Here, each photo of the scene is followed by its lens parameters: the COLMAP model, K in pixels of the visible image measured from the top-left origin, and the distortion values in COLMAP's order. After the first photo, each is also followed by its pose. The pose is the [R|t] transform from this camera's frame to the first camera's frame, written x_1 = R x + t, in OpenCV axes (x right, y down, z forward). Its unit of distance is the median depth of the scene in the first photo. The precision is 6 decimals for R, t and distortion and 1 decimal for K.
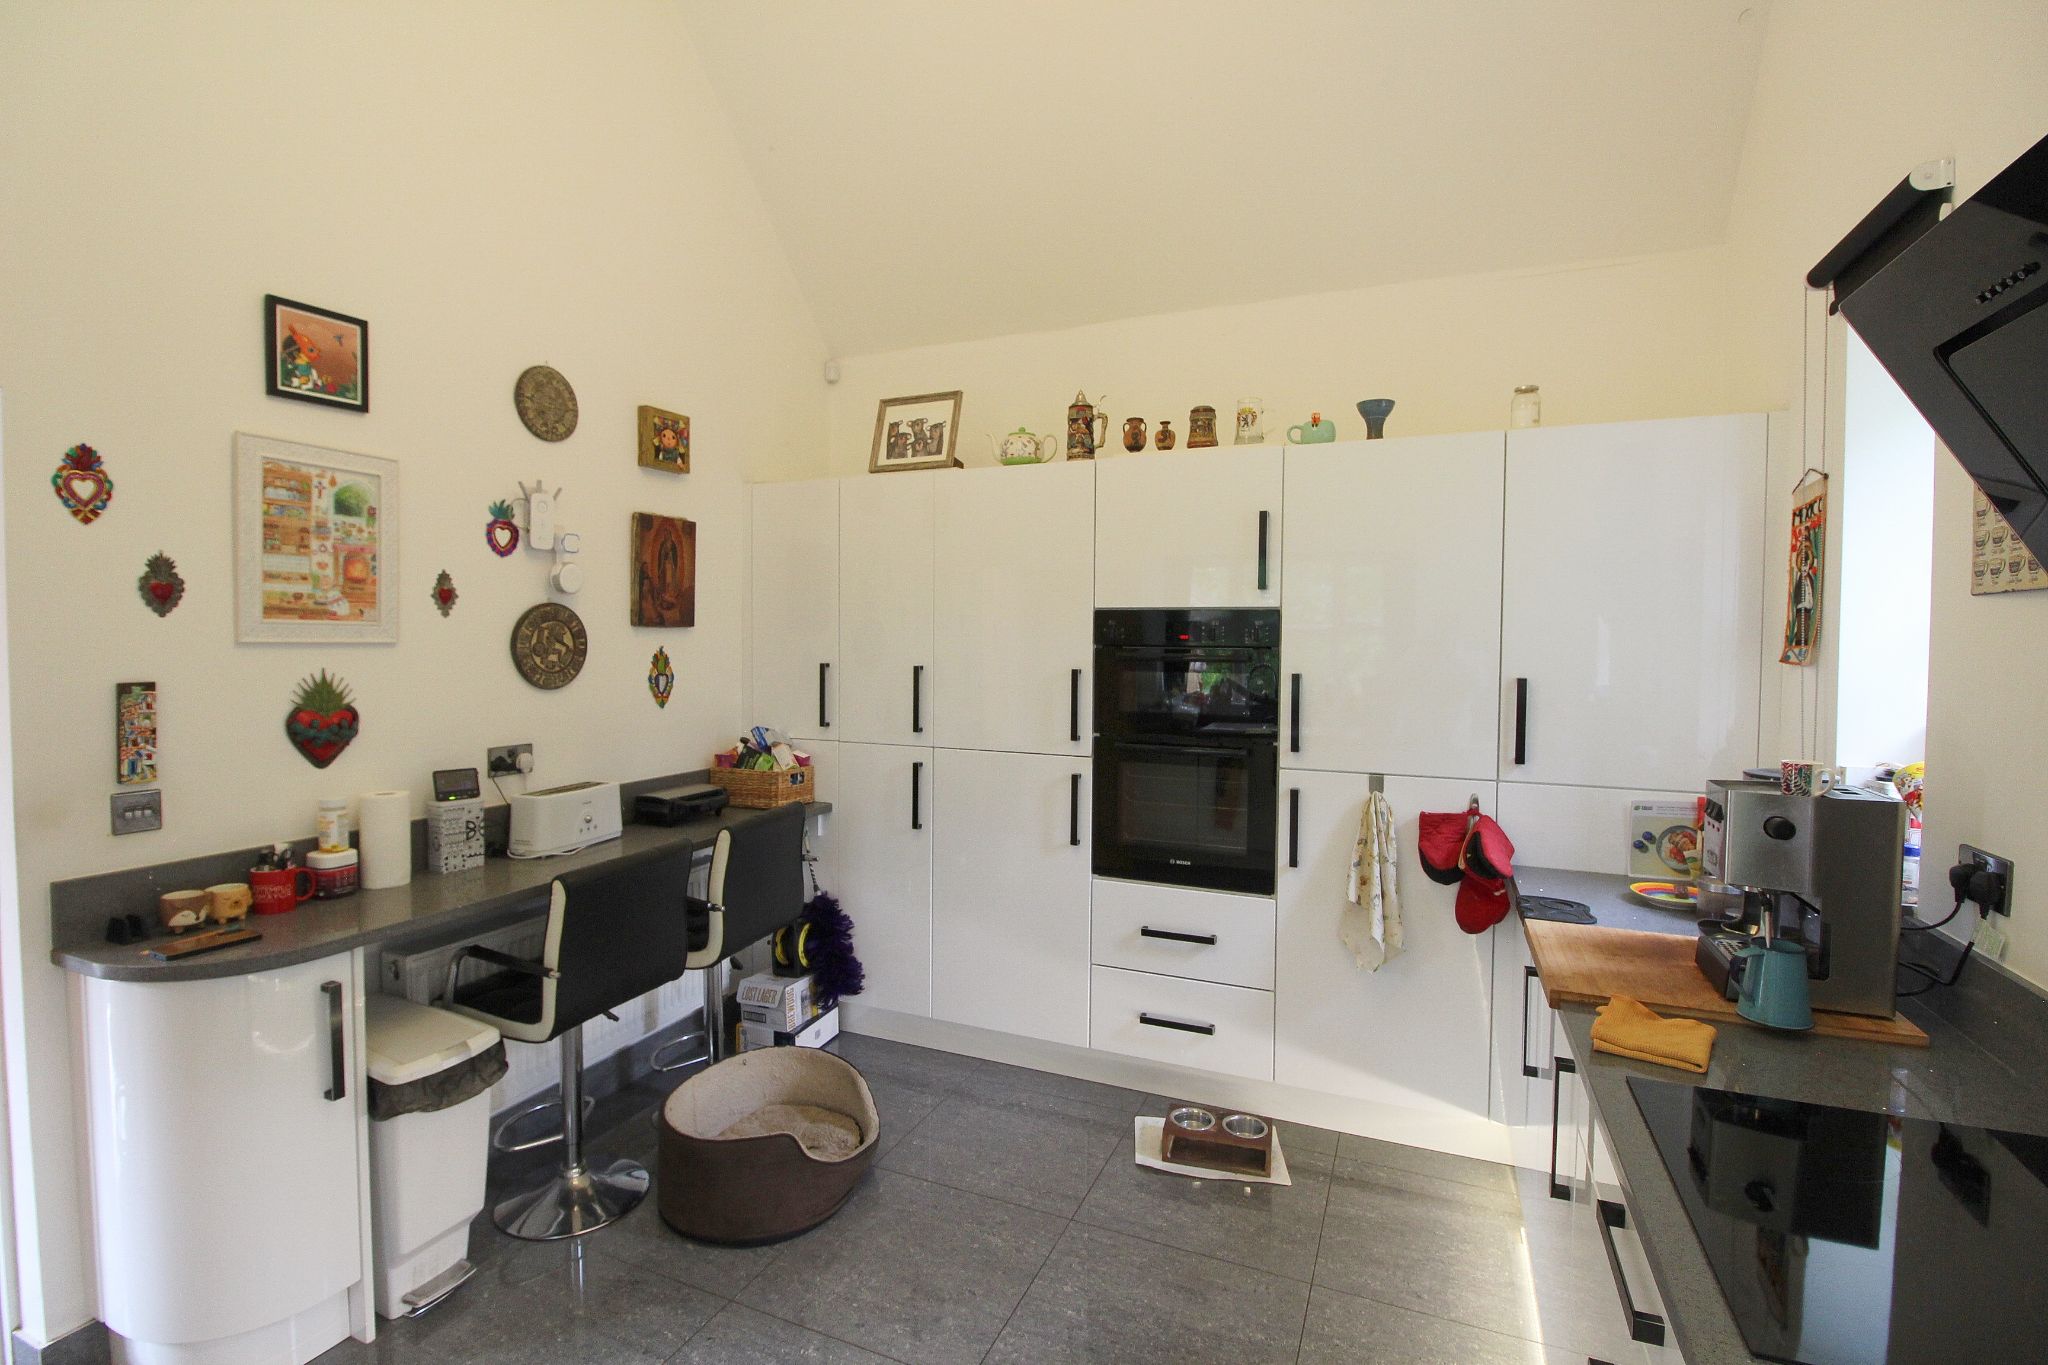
lens RADIAL K [[942.9, 0, 1016.6], [0, 942.9, 667.3], [0, 0, 1]] dist [-0.001911, -0.011862]
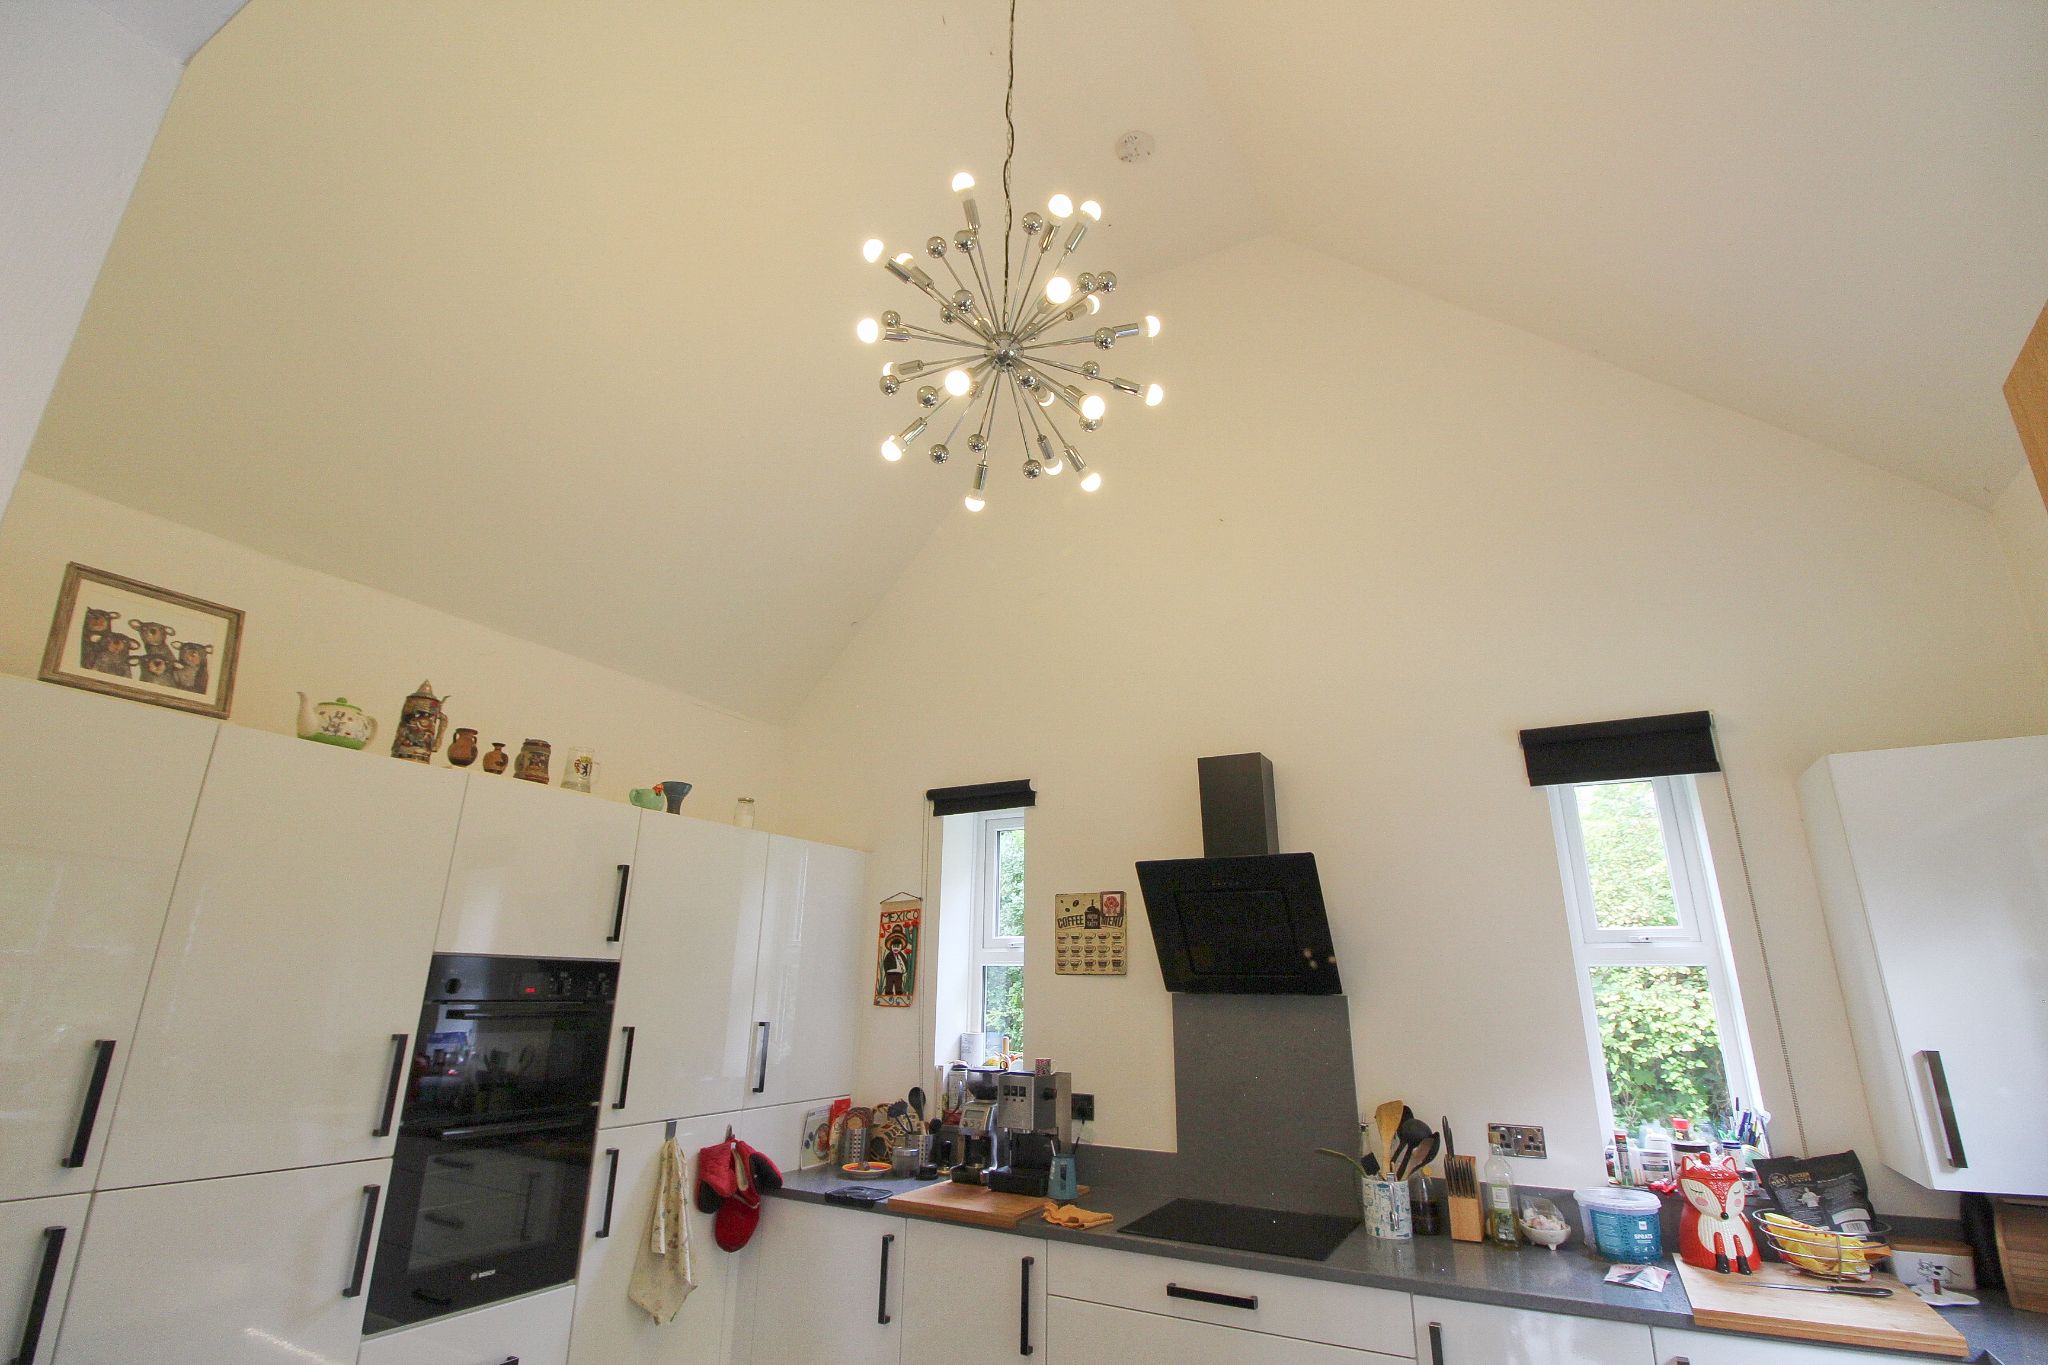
lens RADIAL K [[942.9, 0, 1020.9], [0, 942.9, 669.3], [0, 0, 1]] dist [-0.001911, -0.011862]
pose [[0.100691, 0.311137, 0.945016, -0.715259], [0.018158, 0.949110, -0.314420, -0.031382], [-0.994752, 0.048819, 0.089917, 0.421871]]
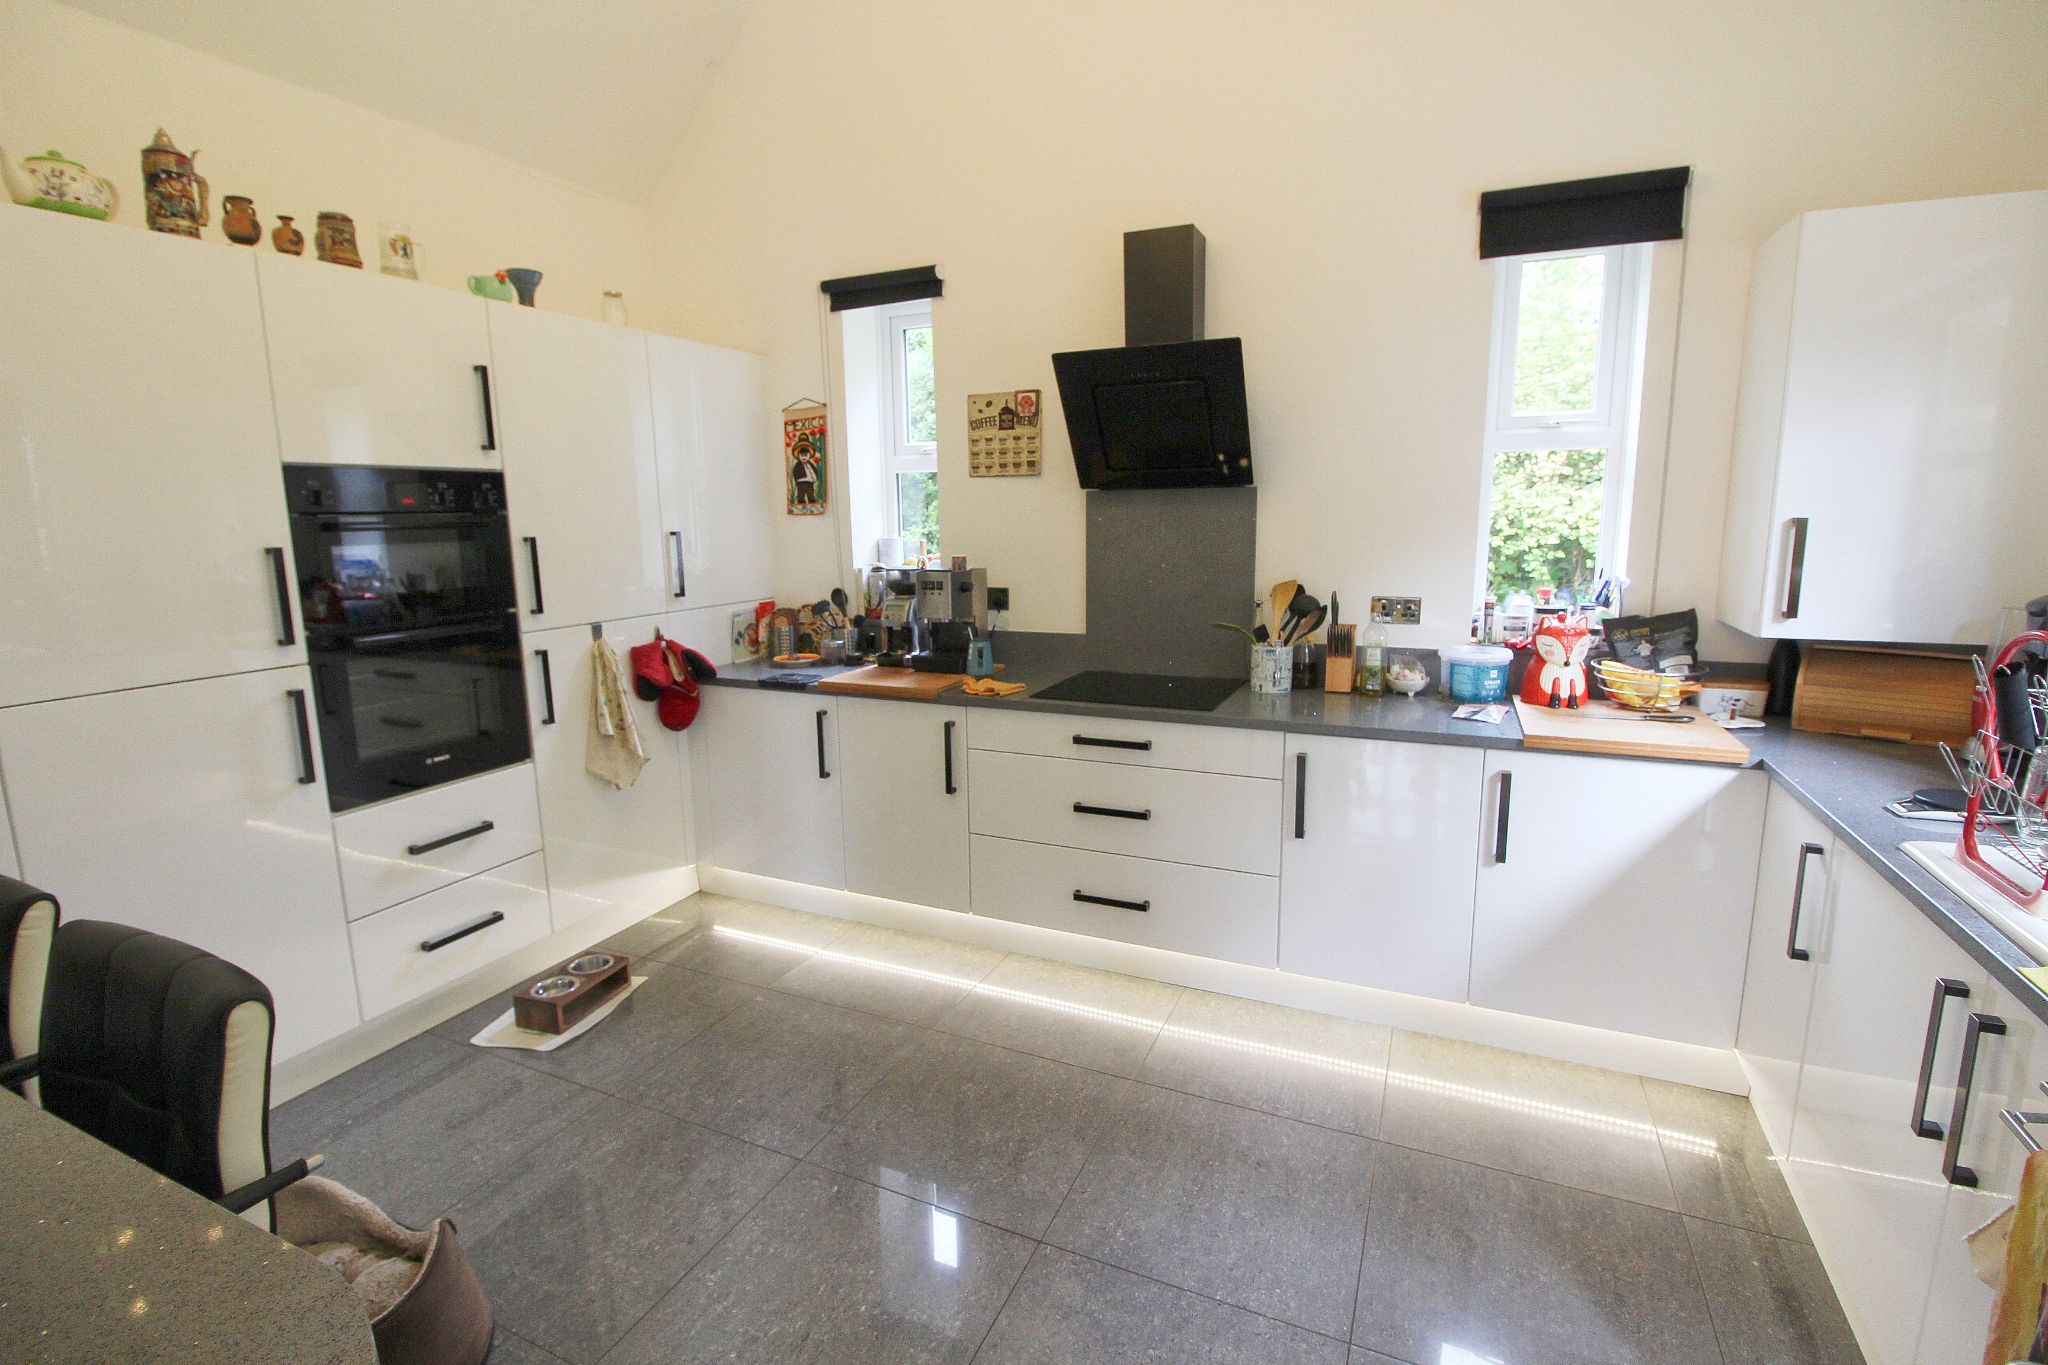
lens RADIAL K [[942.9, 0, 1019.1], [0, 942.9, 669.5], [0, 0, 1]] dist [-0.001911, -0.011862]
pose [[0.020191, -0.174779, 0.984401, -0.663602], [0.045112, 0.983758, 0.173739, -0.004978], [-0.998778, 0.040900, 0.027748, 0.419731]]
